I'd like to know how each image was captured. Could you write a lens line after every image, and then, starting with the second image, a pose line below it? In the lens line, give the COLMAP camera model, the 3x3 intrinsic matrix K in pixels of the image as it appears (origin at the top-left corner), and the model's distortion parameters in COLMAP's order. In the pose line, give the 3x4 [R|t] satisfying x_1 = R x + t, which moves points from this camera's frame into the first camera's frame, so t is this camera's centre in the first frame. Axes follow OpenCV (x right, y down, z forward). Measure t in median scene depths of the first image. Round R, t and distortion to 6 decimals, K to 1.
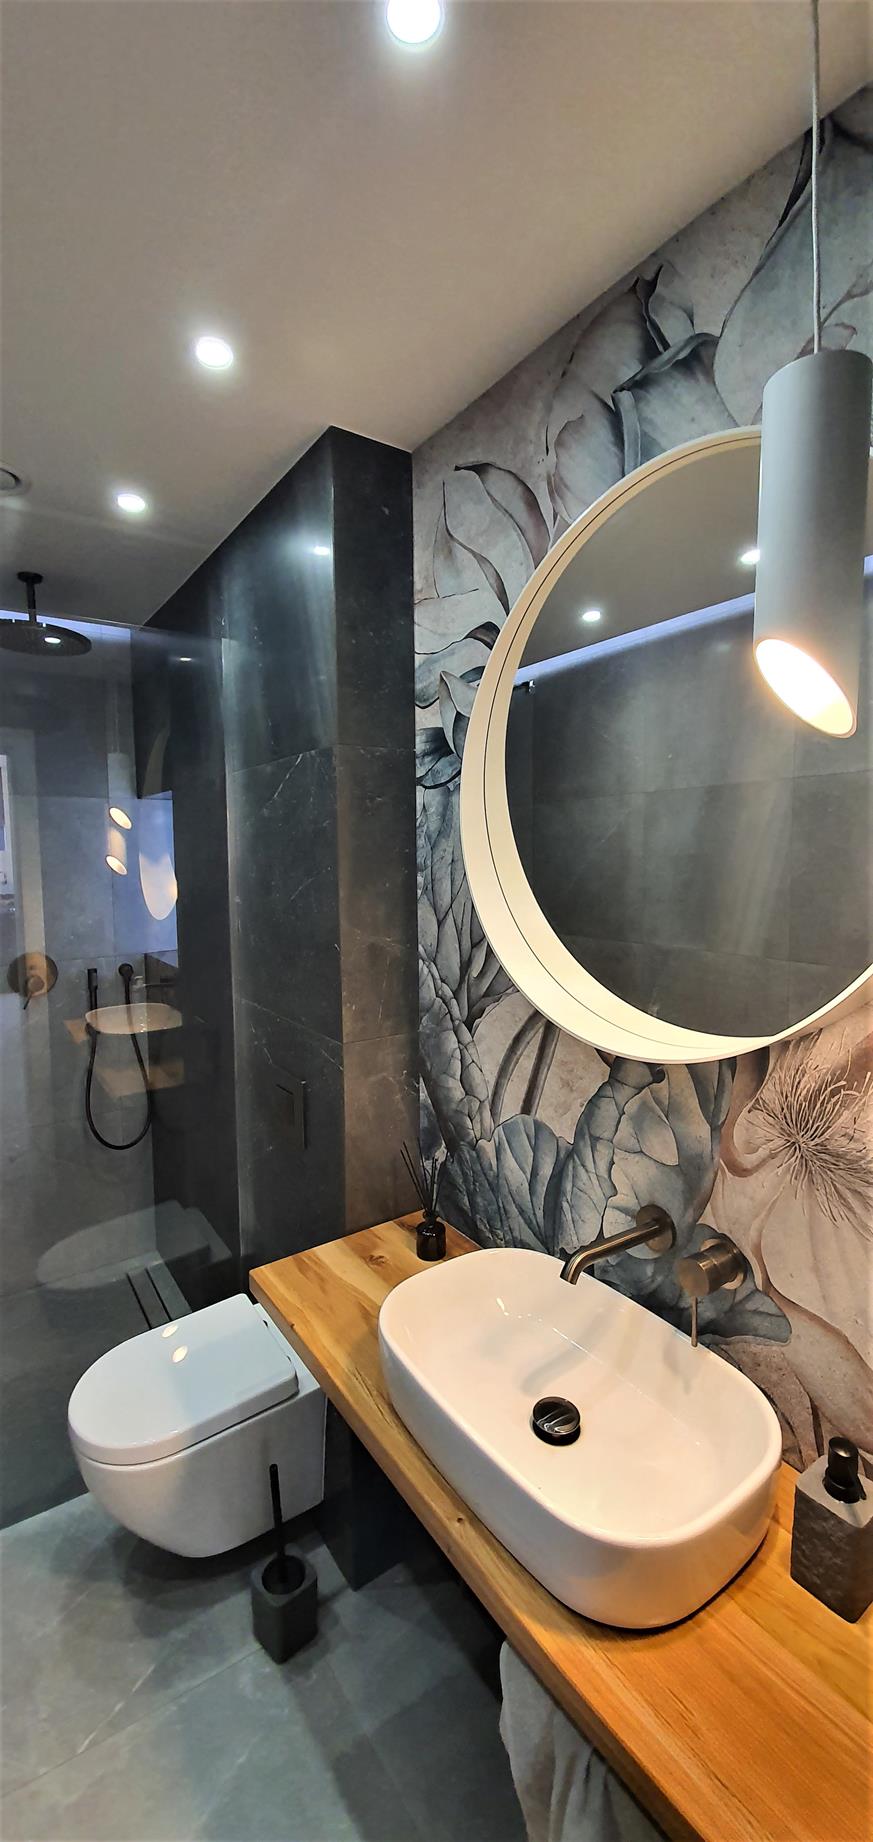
lens RADIAL K [[725.7, 0, 434.5], [0, 725.7, 902.0], [0, 0, 1]] dist [0.002227, -0.009056]
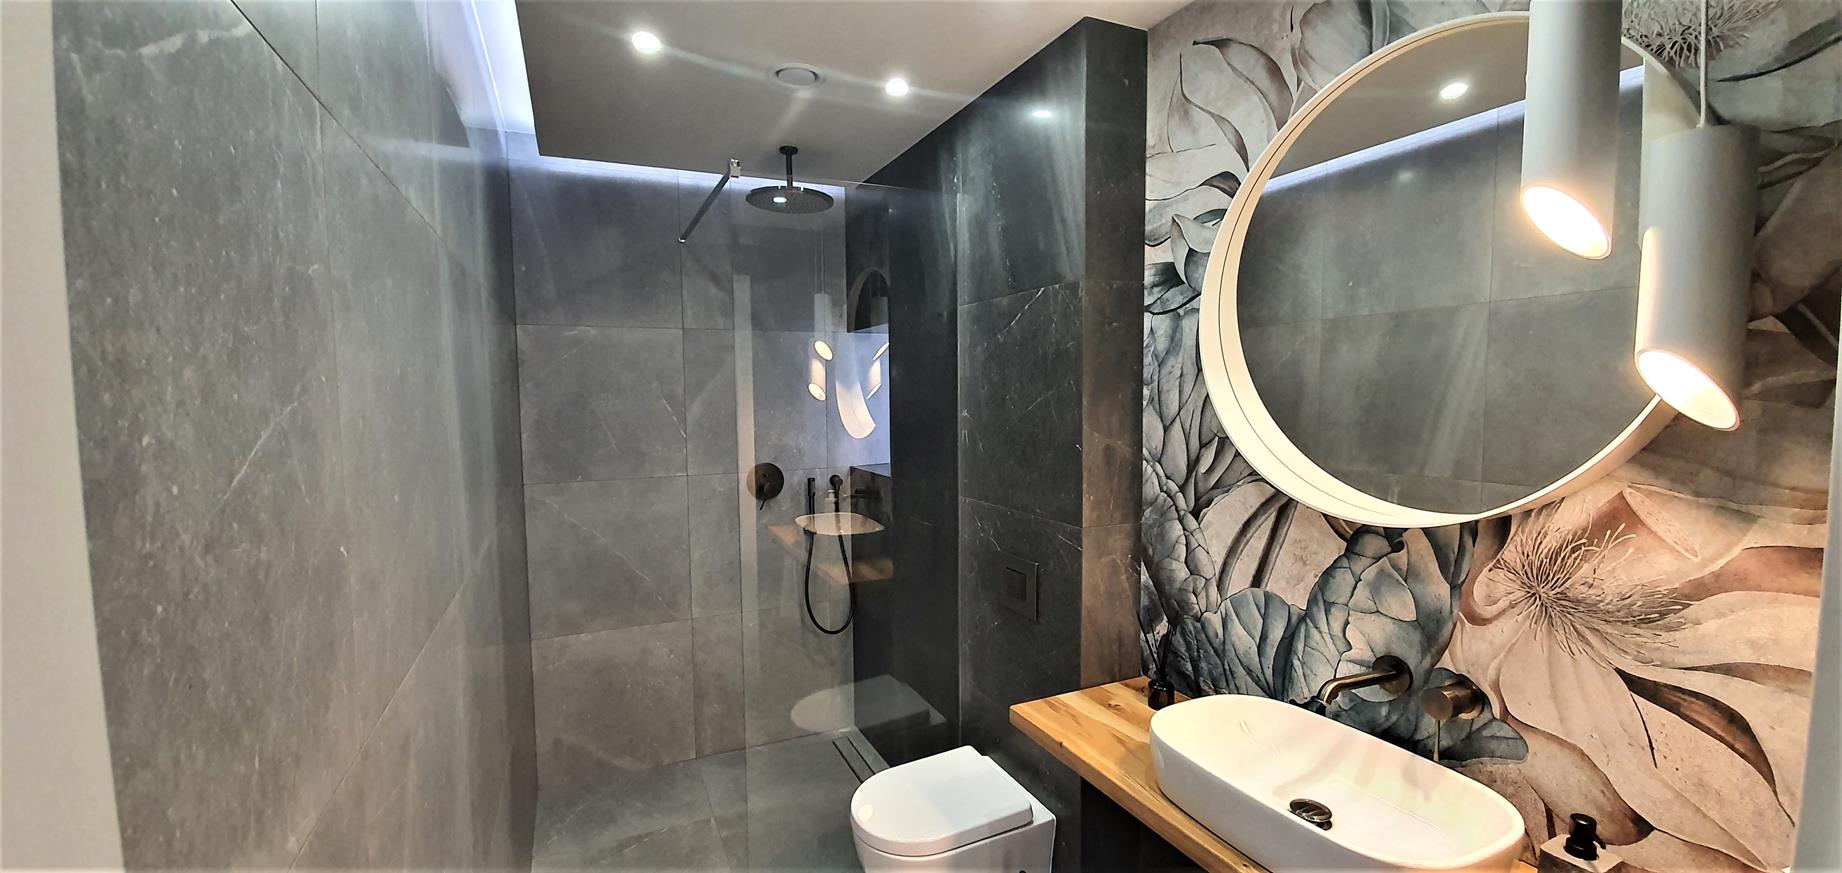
lens RADIAL K [[725.7, 0, 907.6], [0, 725.7, 440.1], [0, 0, 1]] dist [0.002227, -0.009056]
pose [[0.983860, 0.012607, -0.178494, -0.203332], [-0.012984, 0.999915, -0.000944, 0.056087], [0.178467, 0.003246, 0.983941, -0.238210]]
